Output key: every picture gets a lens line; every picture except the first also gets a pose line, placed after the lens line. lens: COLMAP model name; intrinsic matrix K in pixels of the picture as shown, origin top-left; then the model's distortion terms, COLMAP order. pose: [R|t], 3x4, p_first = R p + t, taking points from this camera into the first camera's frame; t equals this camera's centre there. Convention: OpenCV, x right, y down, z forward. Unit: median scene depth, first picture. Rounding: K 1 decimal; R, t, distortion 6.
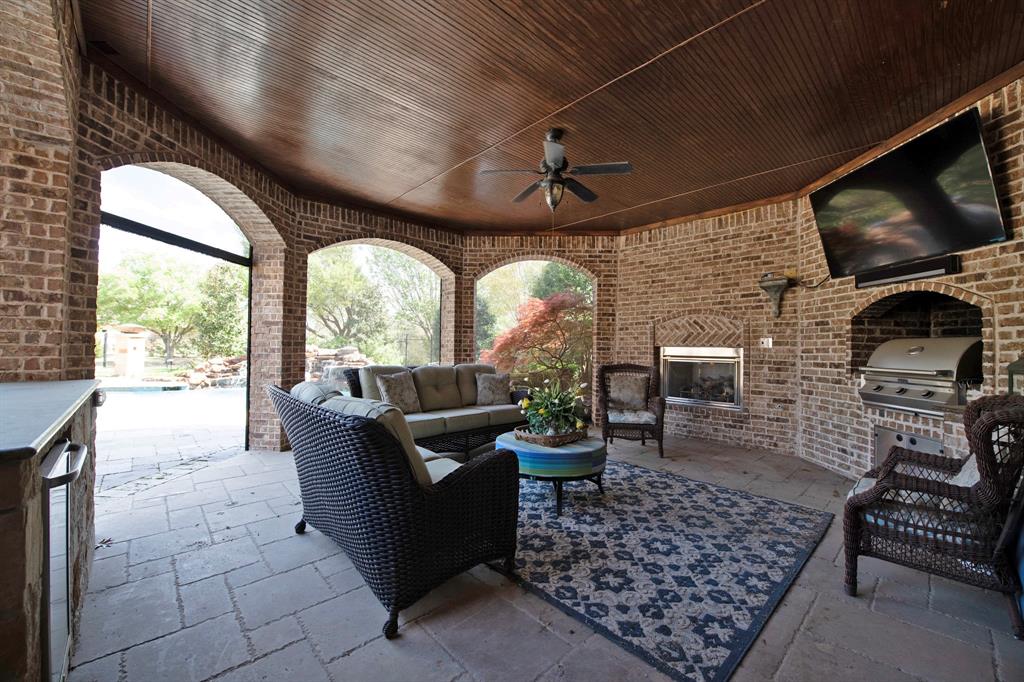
lens RADIAL K [[407.4, 0, 508.3], [0, 407.4, 341.5], [0, 0, 1]] dist [-0.021959, -0.000457]
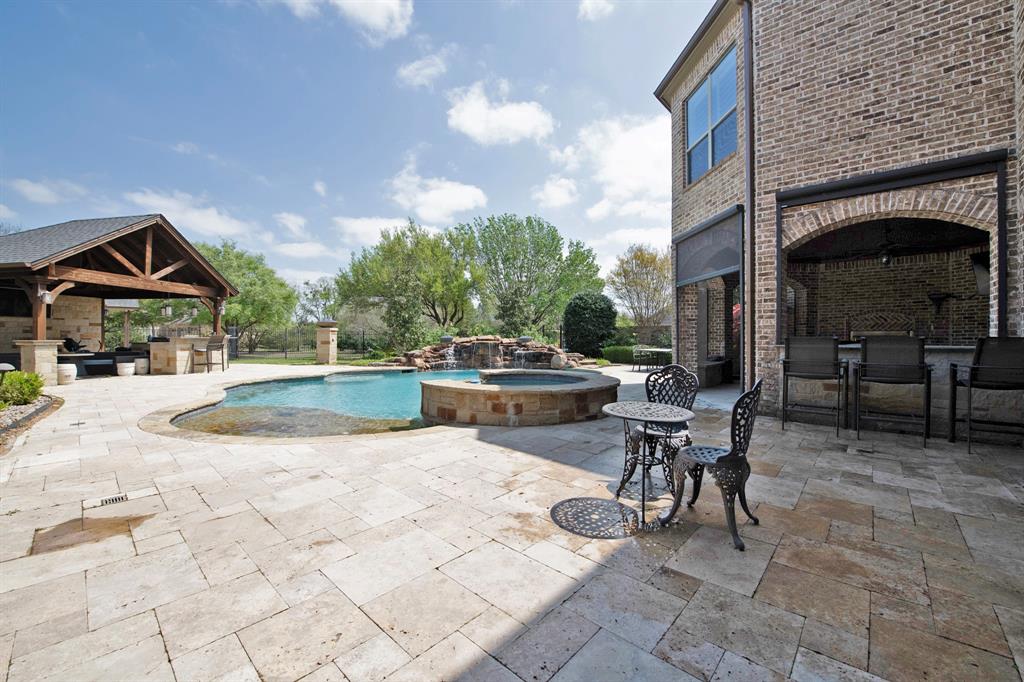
lens RADIAL K [[407.4, 0, 515.5], [0, 407.4, 339.9], [0, 0, 1]] dist [-0.021959, -0.000457]
pose [[0.994894, -0.014269, 0.099911, -1.319802], [0.012289, 0.999716, 0.020409, -0.001567], [-0.100174, -0.019077, 0.994787, -0.581504]]
